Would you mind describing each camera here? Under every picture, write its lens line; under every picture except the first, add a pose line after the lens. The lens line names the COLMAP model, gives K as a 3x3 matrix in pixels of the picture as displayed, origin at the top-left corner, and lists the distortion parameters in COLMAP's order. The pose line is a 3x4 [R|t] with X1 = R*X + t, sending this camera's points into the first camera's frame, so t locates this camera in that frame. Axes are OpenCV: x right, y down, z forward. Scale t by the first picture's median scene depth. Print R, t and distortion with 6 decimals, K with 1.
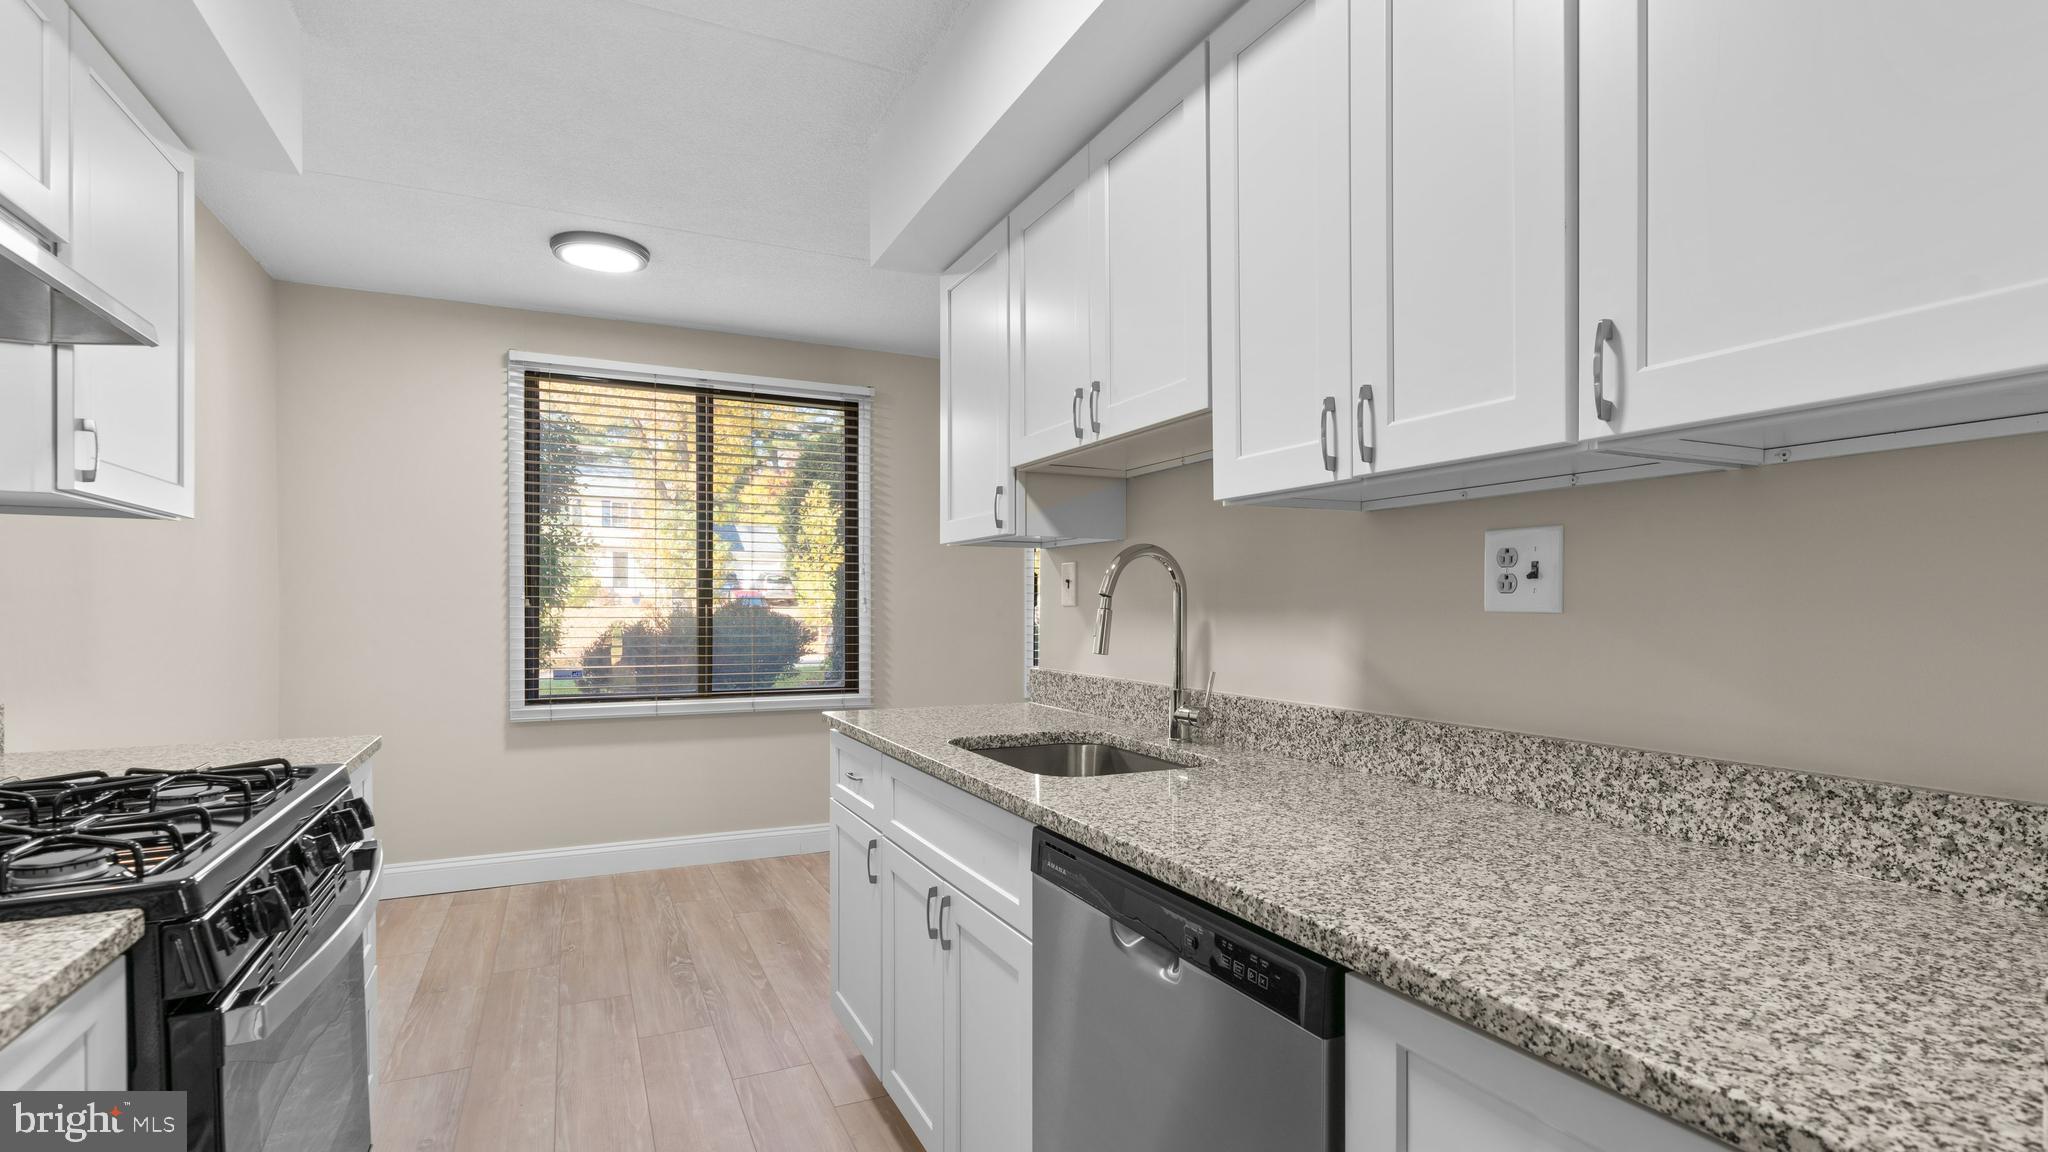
lens RADIAL K [[925.3, 0, 1029.2], [0, 925.3, 638.0], [0, 0, 1]] dist [-0.020944, 0.009943]
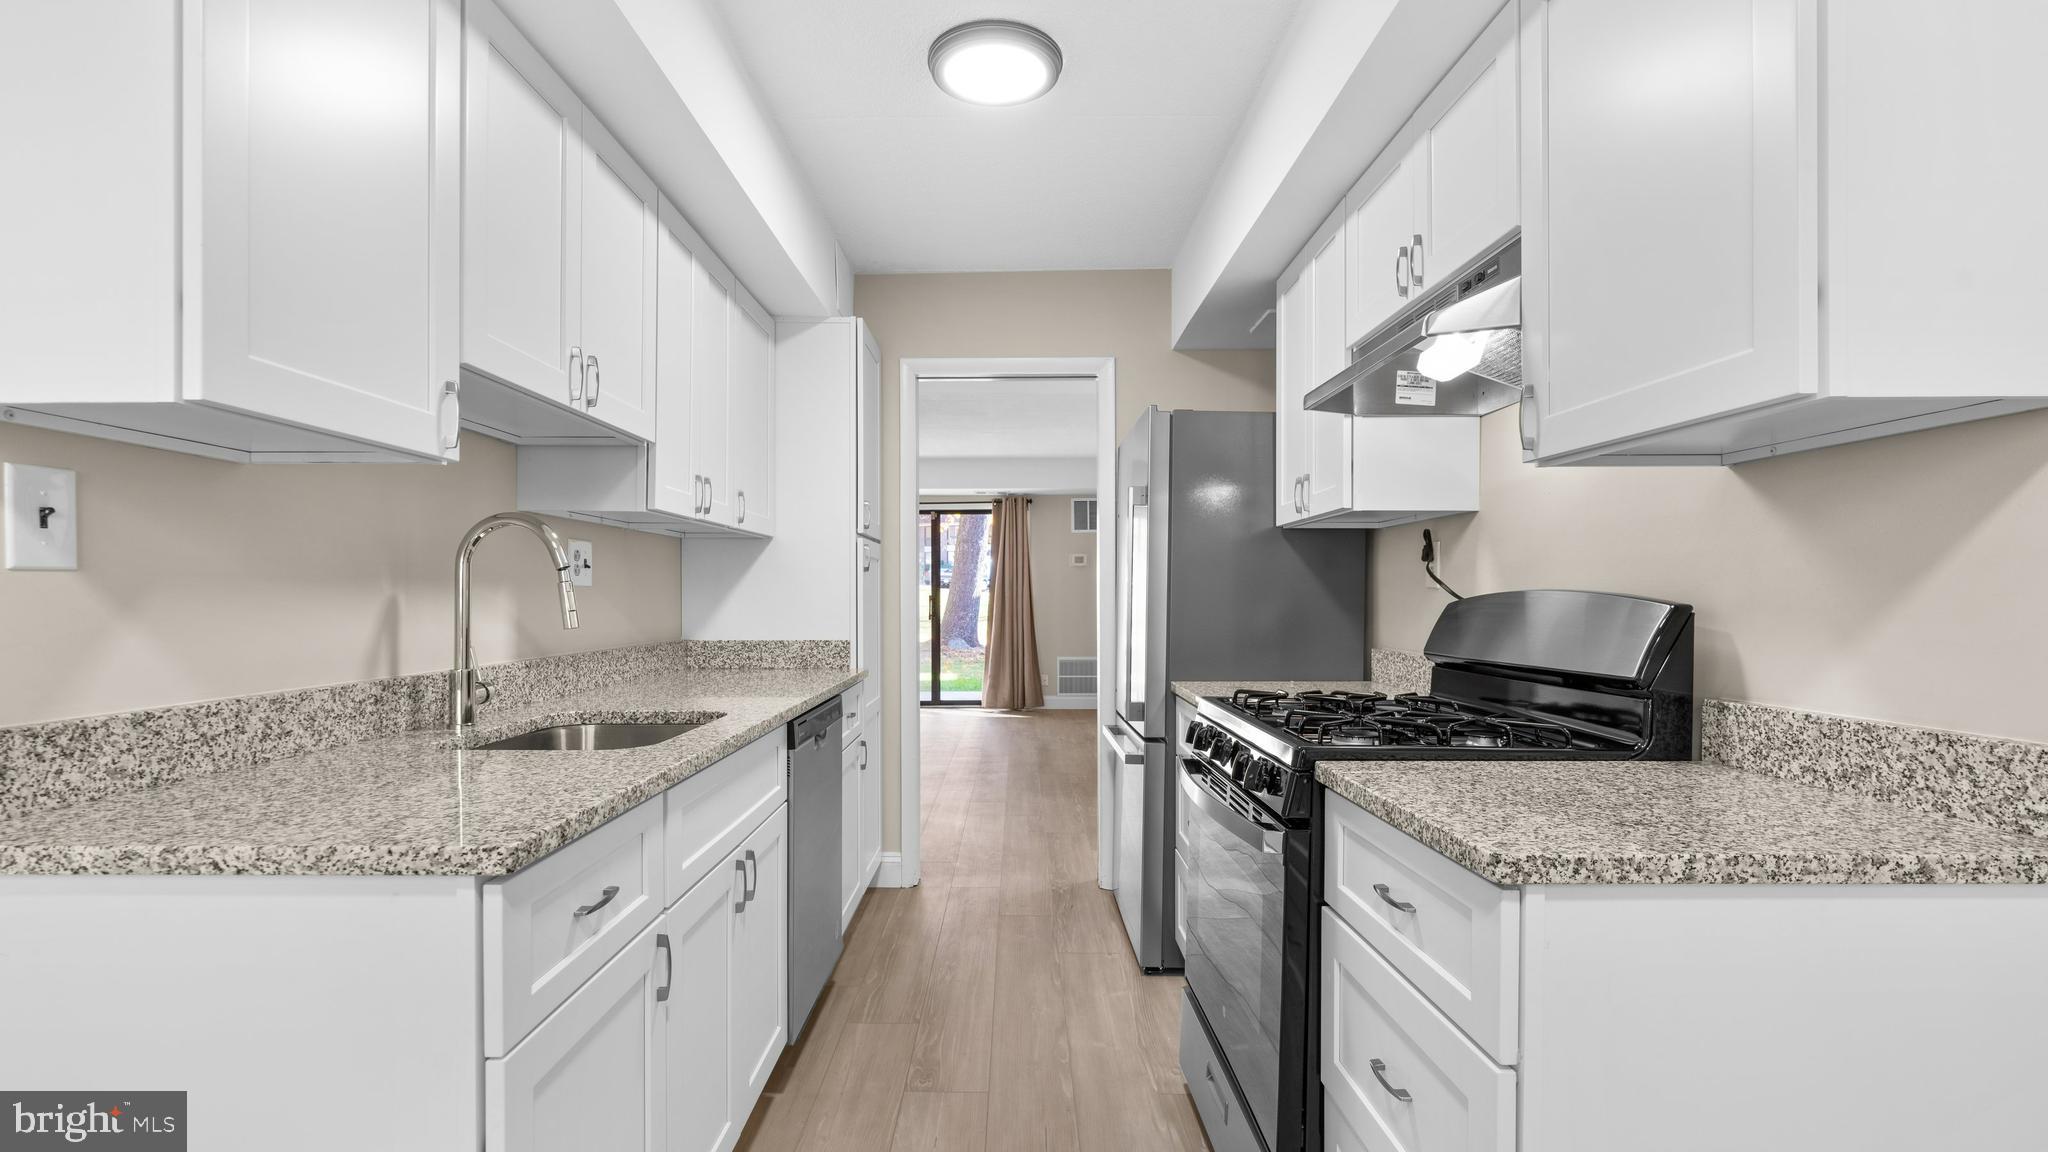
lens RADIAL K [[925.3, 0, 1014.4], [0, 925.3, 597.7], [0, 0, 1]] dist [-0.020944, 0.009943]
pose [[-0.896276, -0.004066, 0.443479, -0.756485], [0.012102, 0.999361, 0.033621, -0.040708], [-0.443332, 0.035500, -0.895654, 1.638216]]
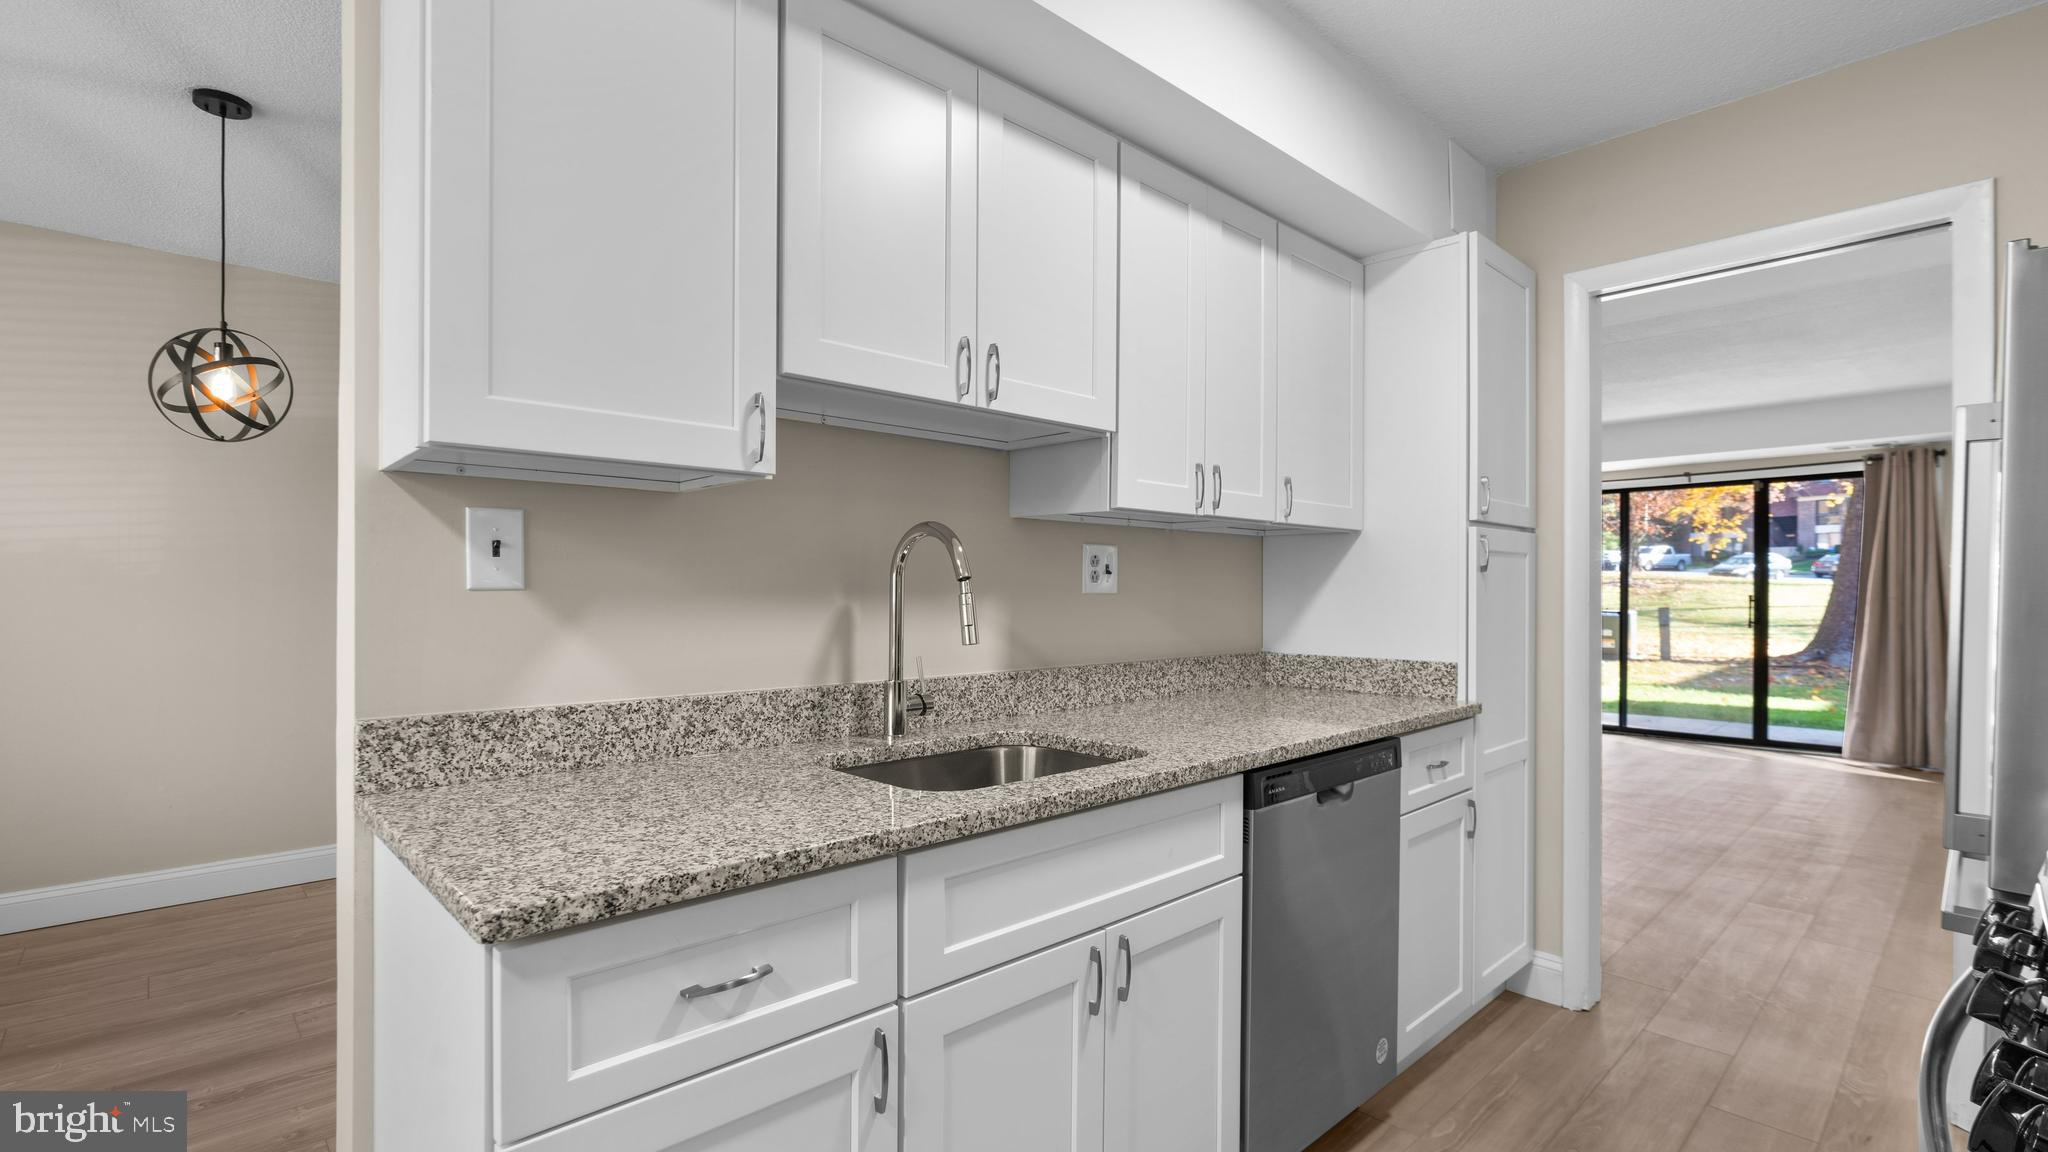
lens RADIAL K [[925.3, 0, 1011.8], [0, 925.3, 593.8], [0, 0, 1]] dist [-0.020944, 0.009943]
pose [[-0.286038, -0.008586, 0.958180, -0.778365], [0.028084, 0.999455, 0.017339, -0.044708], [-0.957807, 0.031869, -0.285641, 1.201298]]
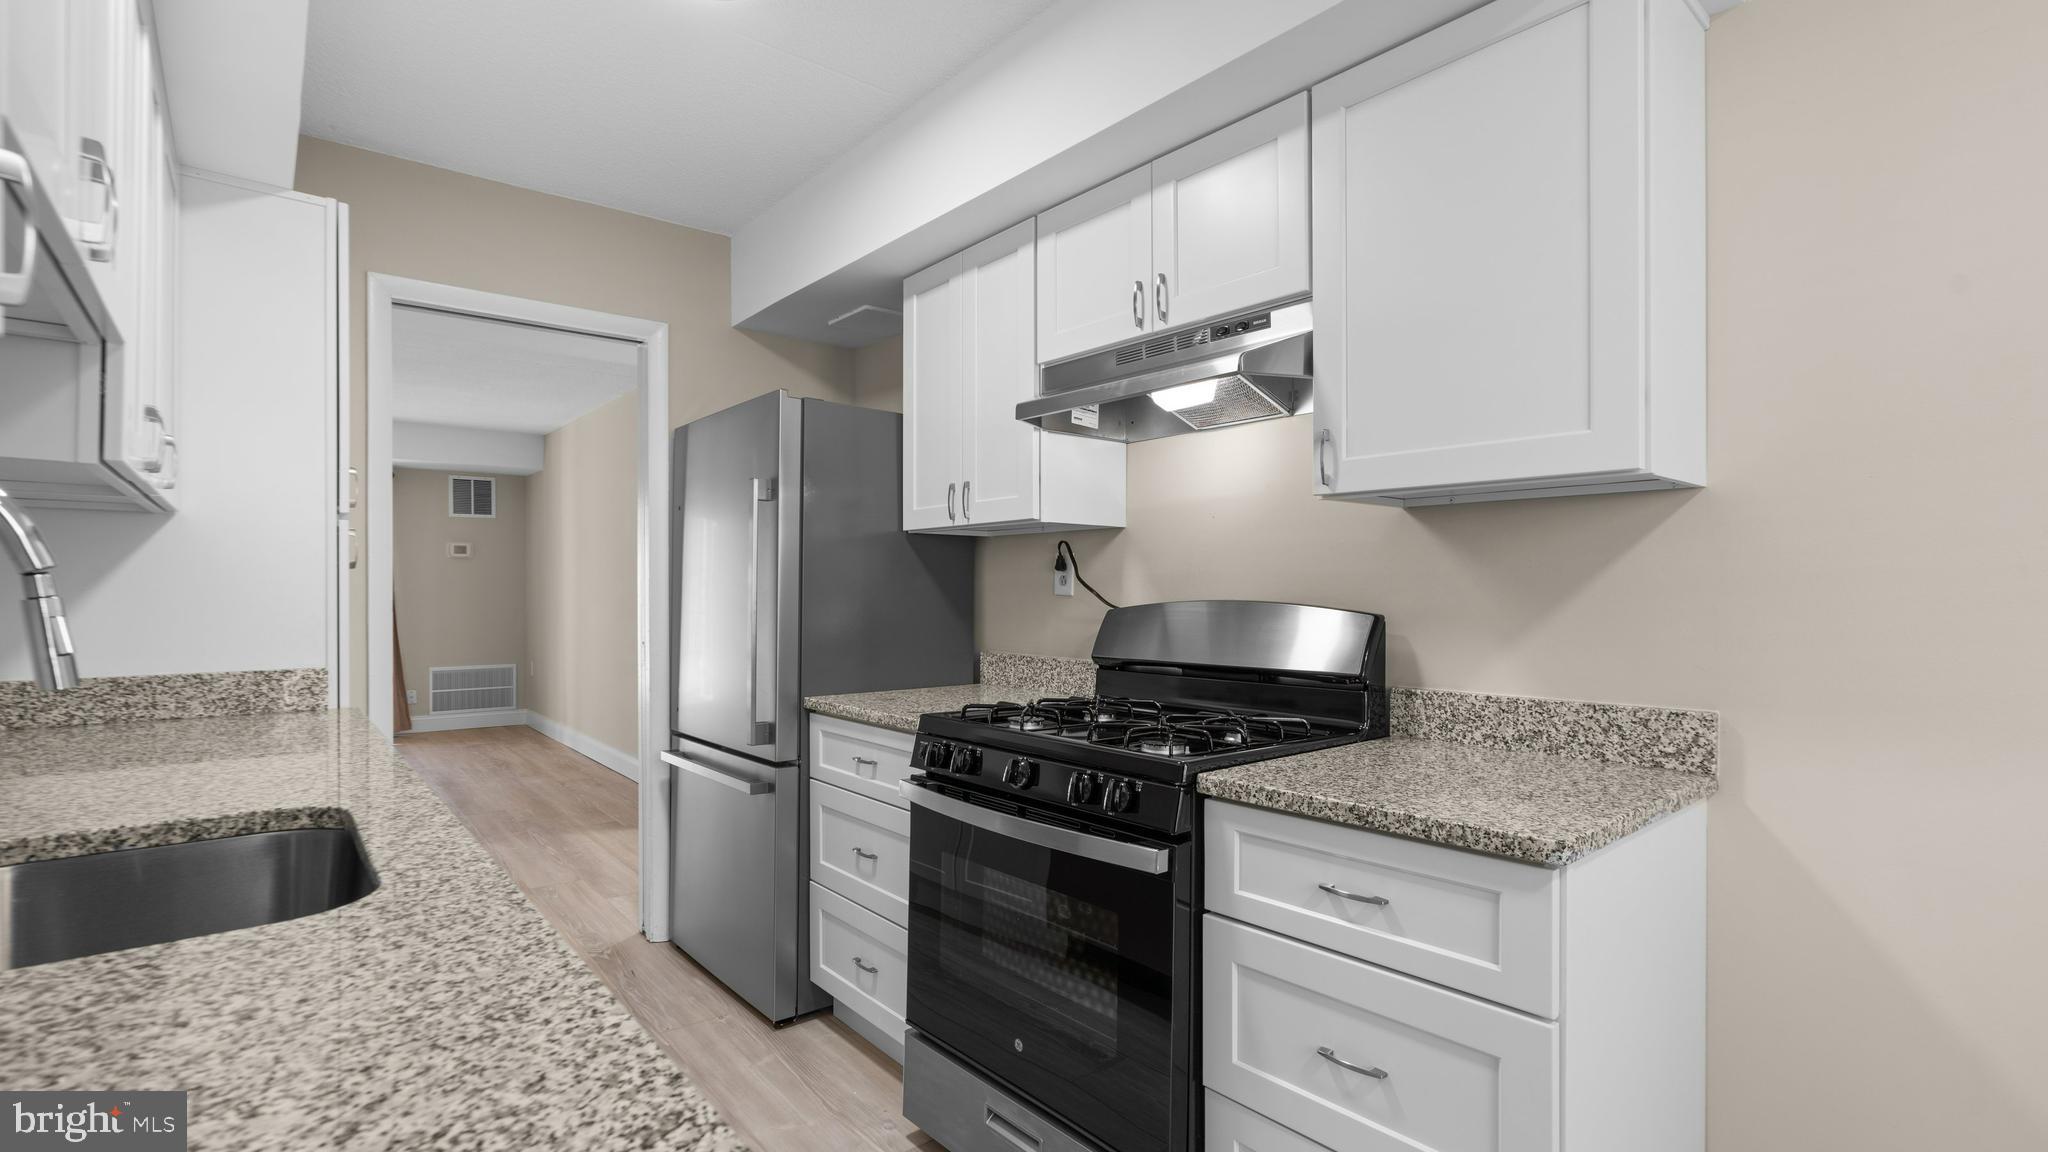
lens RADIAL K [[925.3, 0, 998.1], [0, 925.3, 584.3], [0, 0, 1]] dist [-0.020944, 0.009943]
pose [[-0.975151, -0.005715, -0.221467, -0.296336], [-0.011811, 0.999587, 0.026213, -0.055537], [0.221225, 0.028178, -0.974816, 1.566456]]
